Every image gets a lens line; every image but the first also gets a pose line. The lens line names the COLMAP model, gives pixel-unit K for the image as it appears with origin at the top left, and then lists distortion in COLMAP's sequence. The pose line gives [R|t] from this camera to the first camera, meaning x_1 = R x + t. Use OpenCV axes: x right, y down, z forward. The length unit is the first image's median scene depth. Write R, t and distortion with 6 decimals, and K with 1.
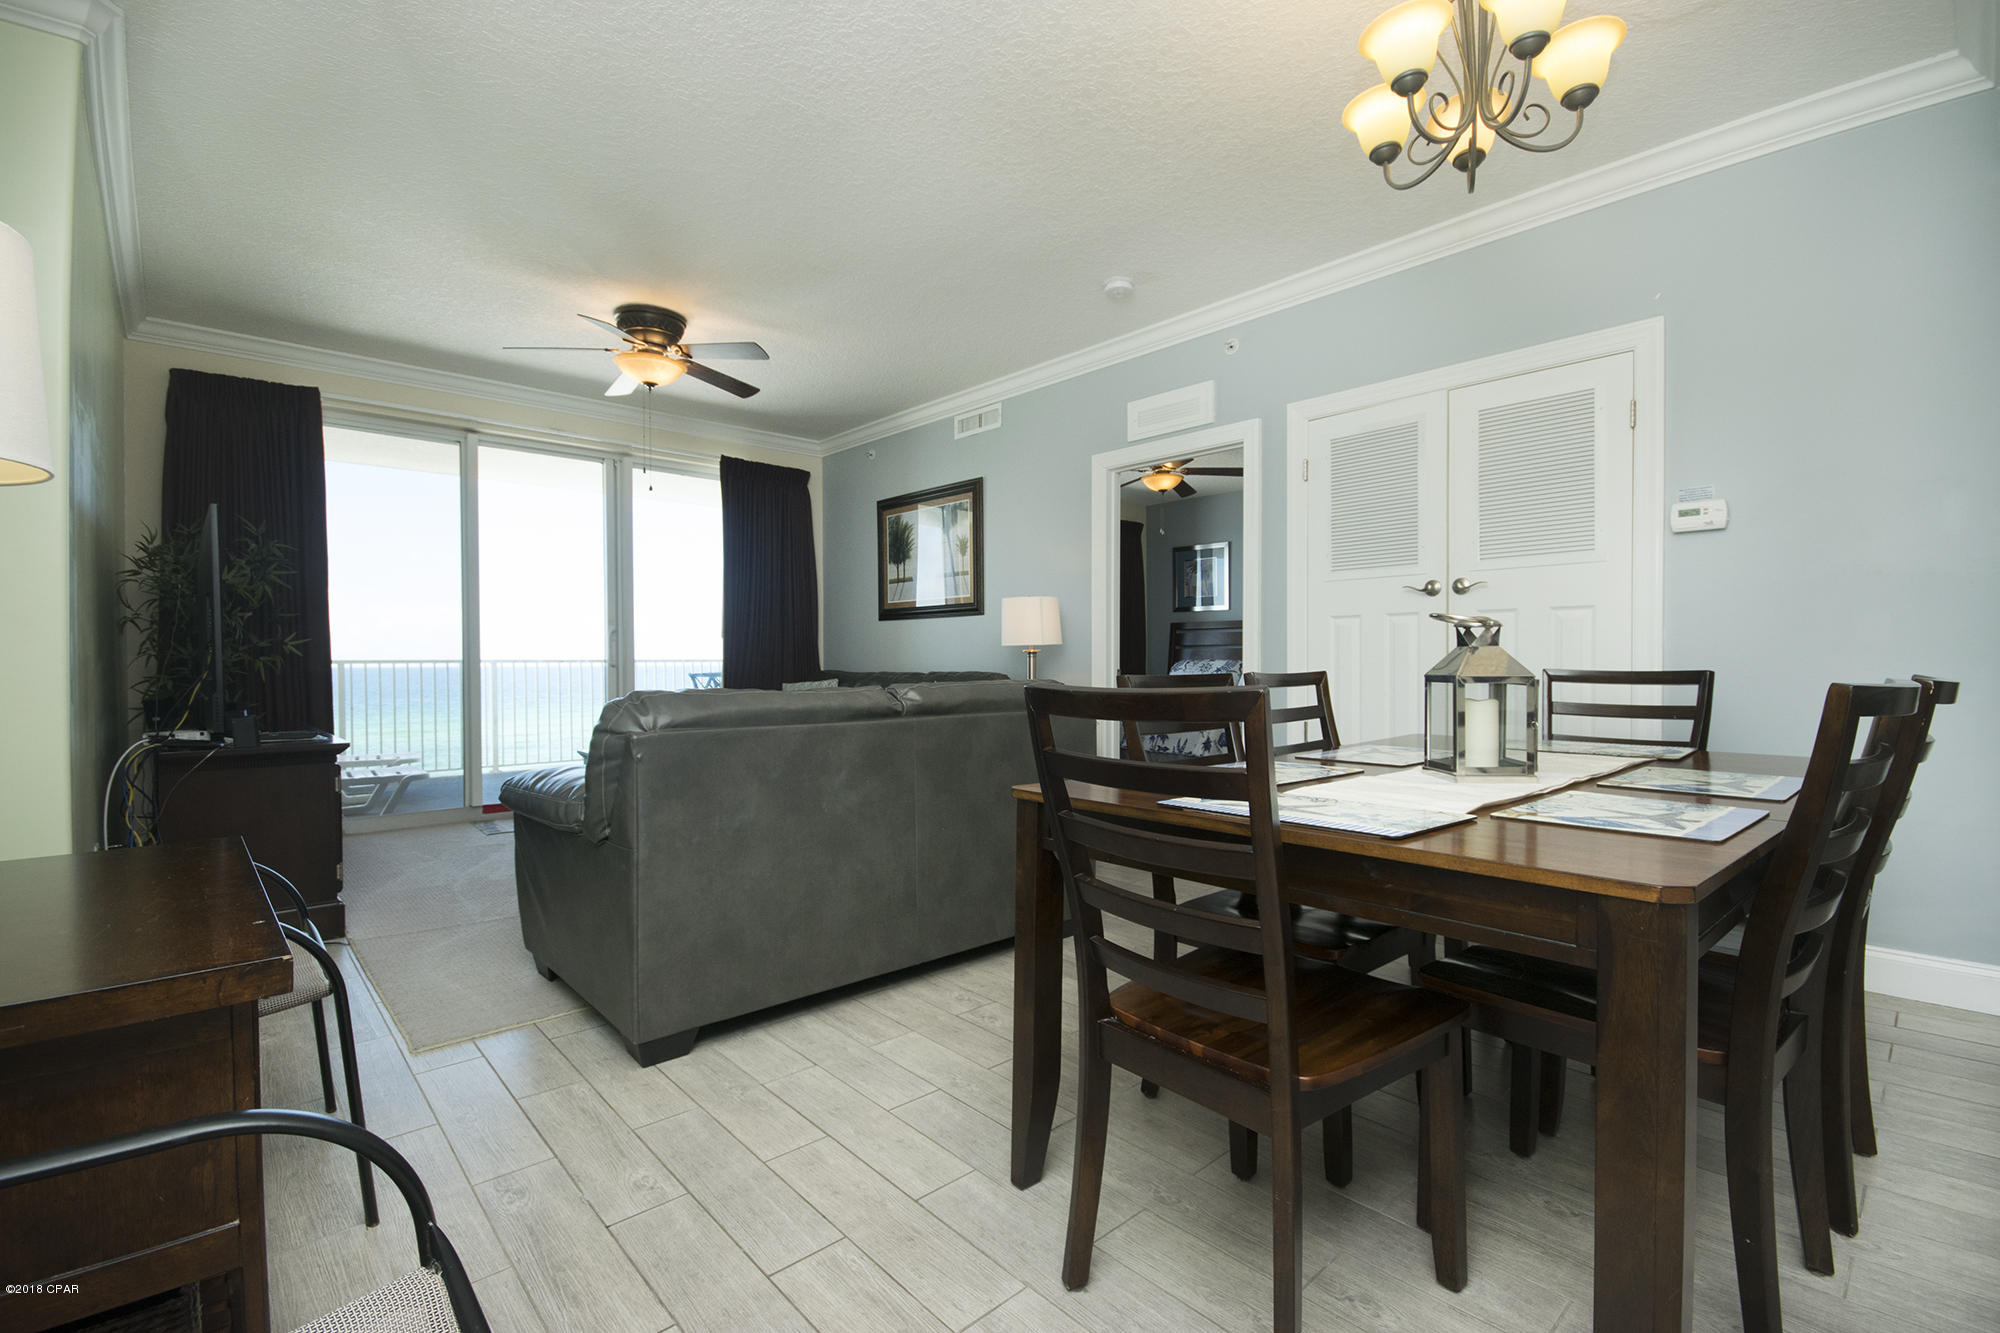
lens RADIAL K [[895.0, 0, 996.0], [0, 895.0, 656.8], [0, 0, 1]] dist [-0.000042, -0.000210]
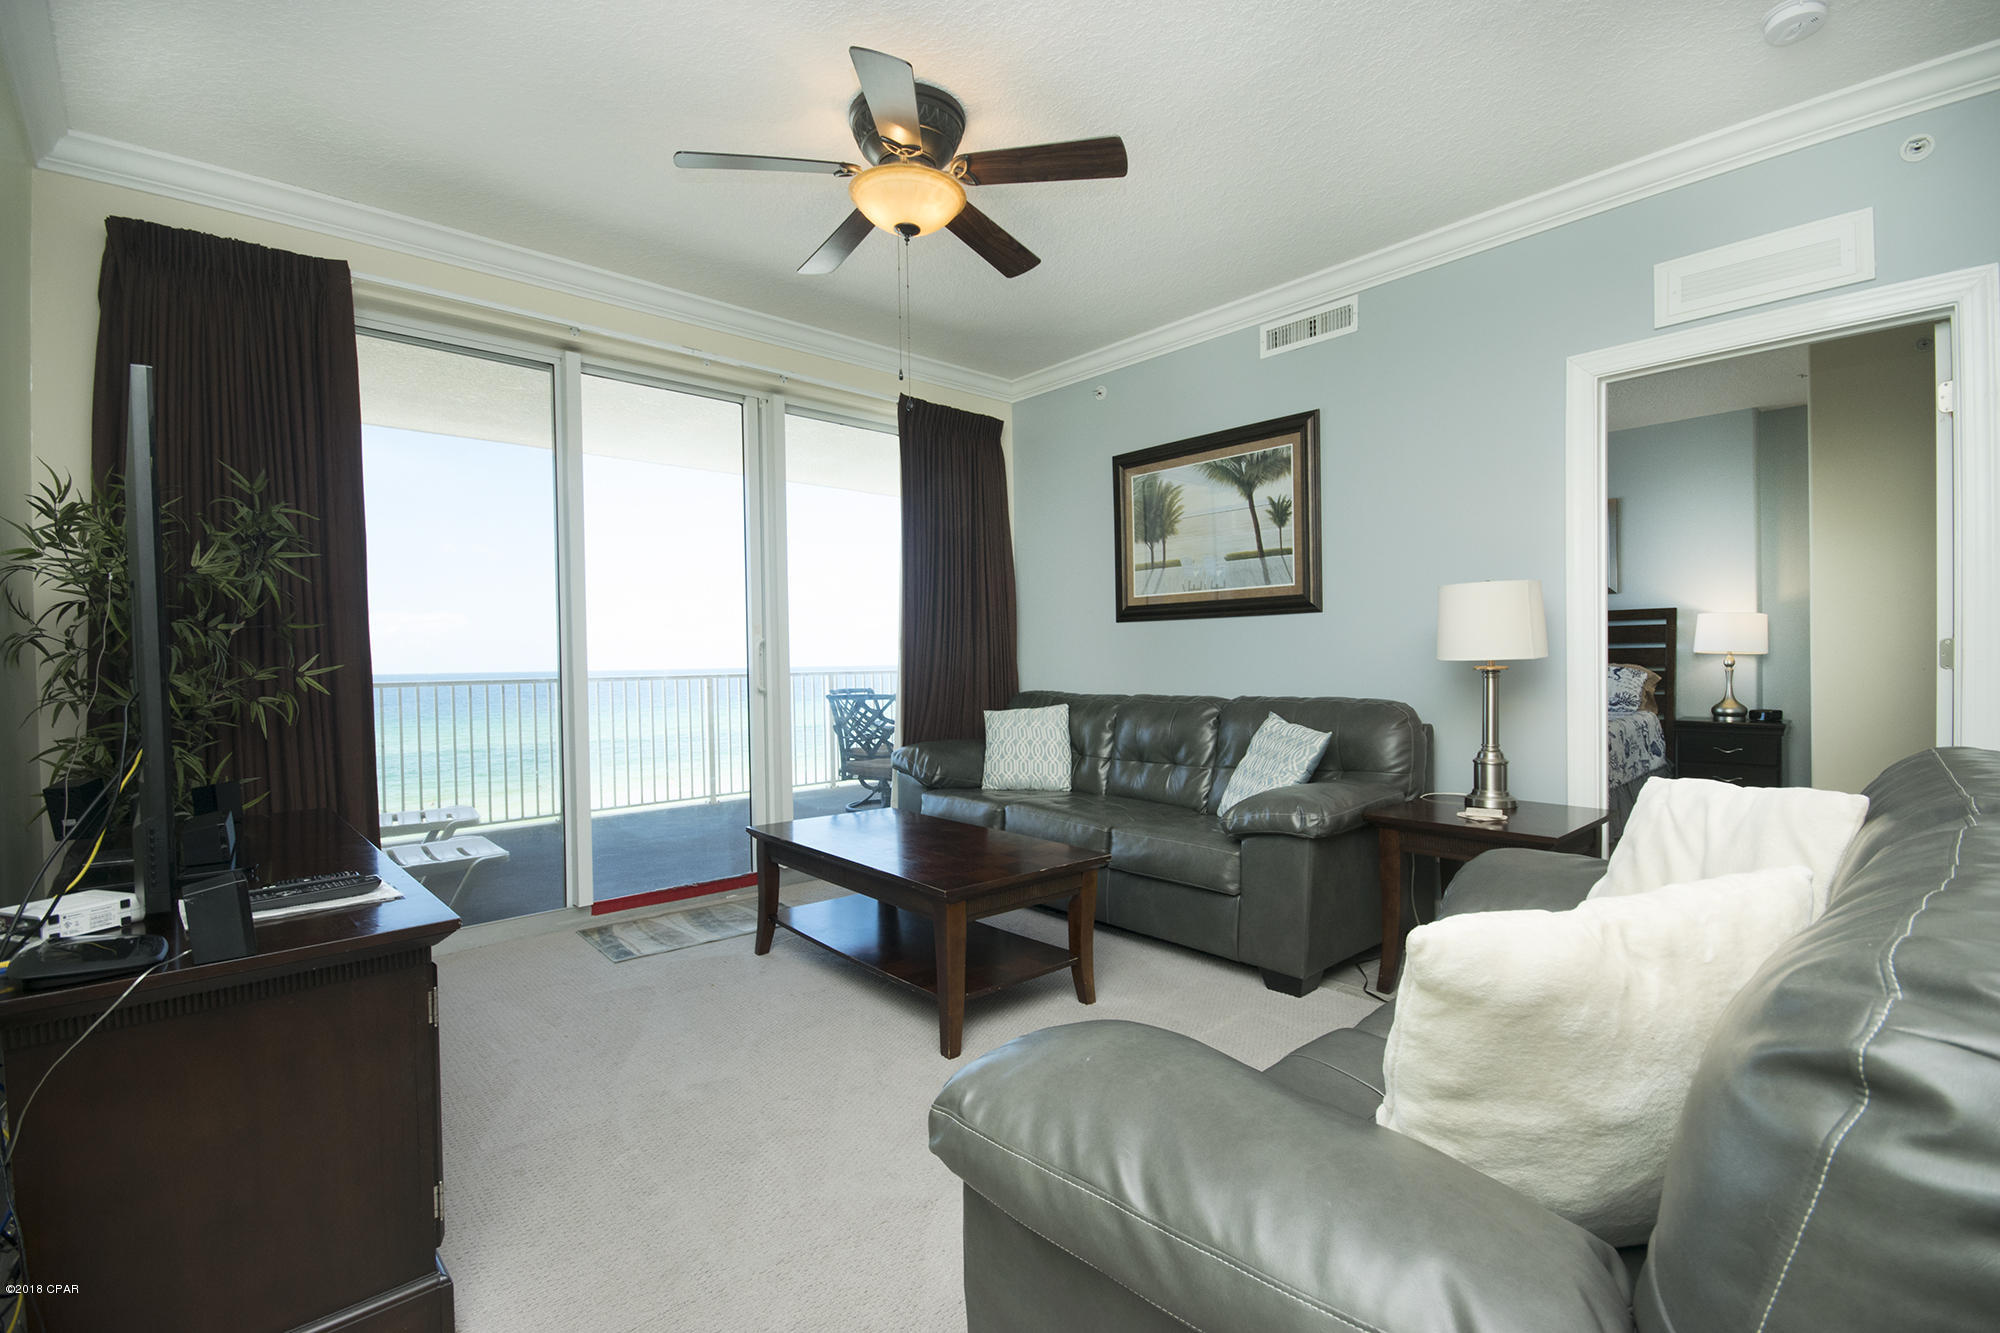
lens RADIAL K [[872.9, 0, 1000.0], [0, 872.9, 666.5], [0, 0, 1]] dist [0.000231, -0.008600]
pose [[0.999909, -0.008708, -0.010324, -0.235156], [0.008898, 0.999789, 0.018508, -0.019282], [0.010160, -0.018598, 0.999775, 0.310948]]
